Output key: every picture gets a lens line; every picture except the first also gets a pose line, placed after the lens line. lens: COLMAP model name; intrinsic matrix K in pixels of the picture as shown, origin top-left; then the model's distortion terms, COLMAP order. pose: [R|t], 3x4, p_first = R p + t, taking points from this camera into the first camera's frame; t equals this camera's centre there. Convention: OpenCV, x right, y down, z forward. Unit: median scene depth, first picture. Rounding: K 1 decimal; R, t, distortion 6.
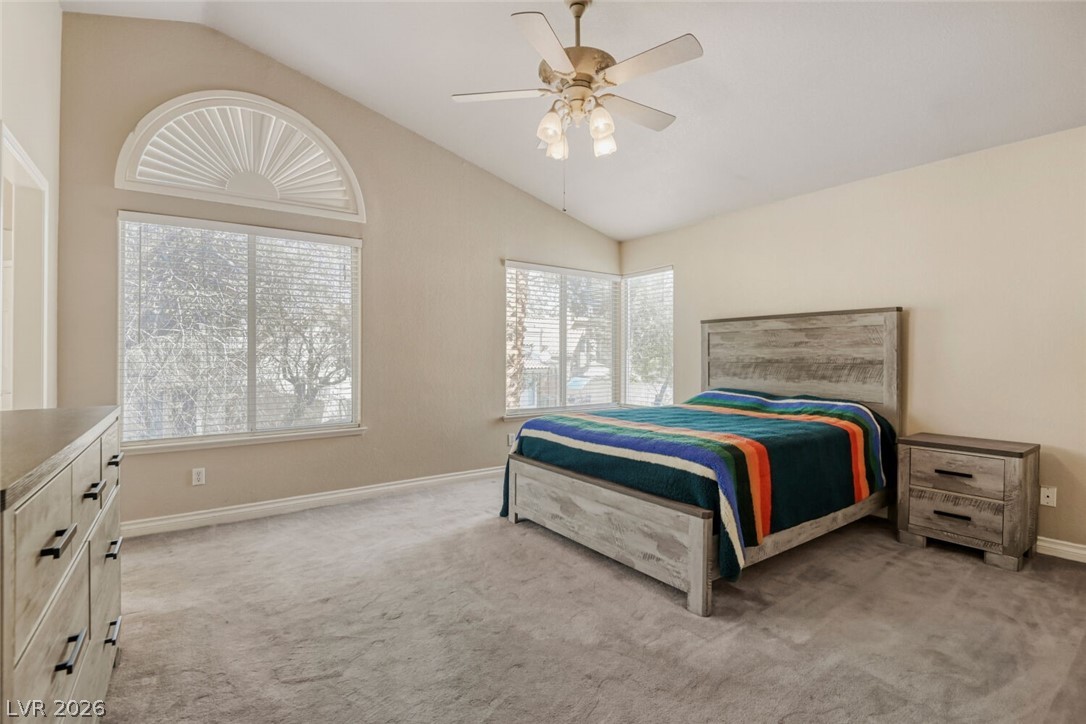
lens RADIAL K [[508.5, 0, 542.6], [0, 508.5, 366.2], [0, 0, 1]] dist [-0.000350, -0.028878]
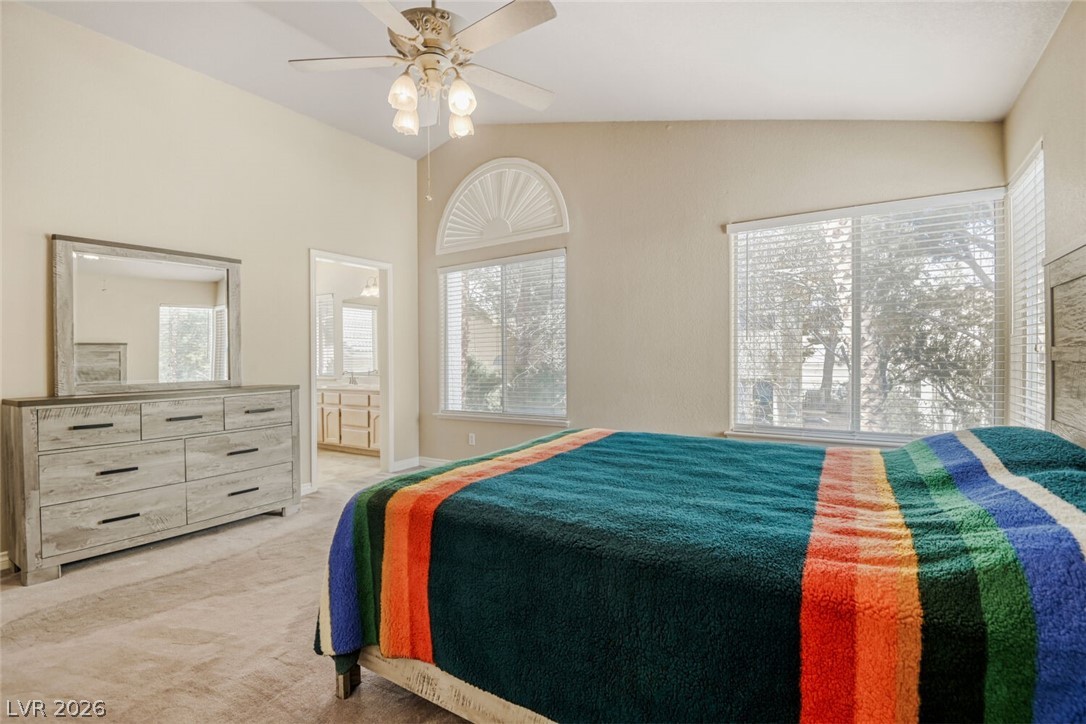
lens RADIAL K [[502.1, 0, 542.4], [0, 502.1, 353.9], [0, 0, 1]] dist [0.024247, -0.026729]
pose [[0.370927, -0.008245, -0.928626, 0.664507], [0.000455, 0.999962, -0.008697, -0.014121], [0.928662, 0.002803, 0.370916, 0.591595]]
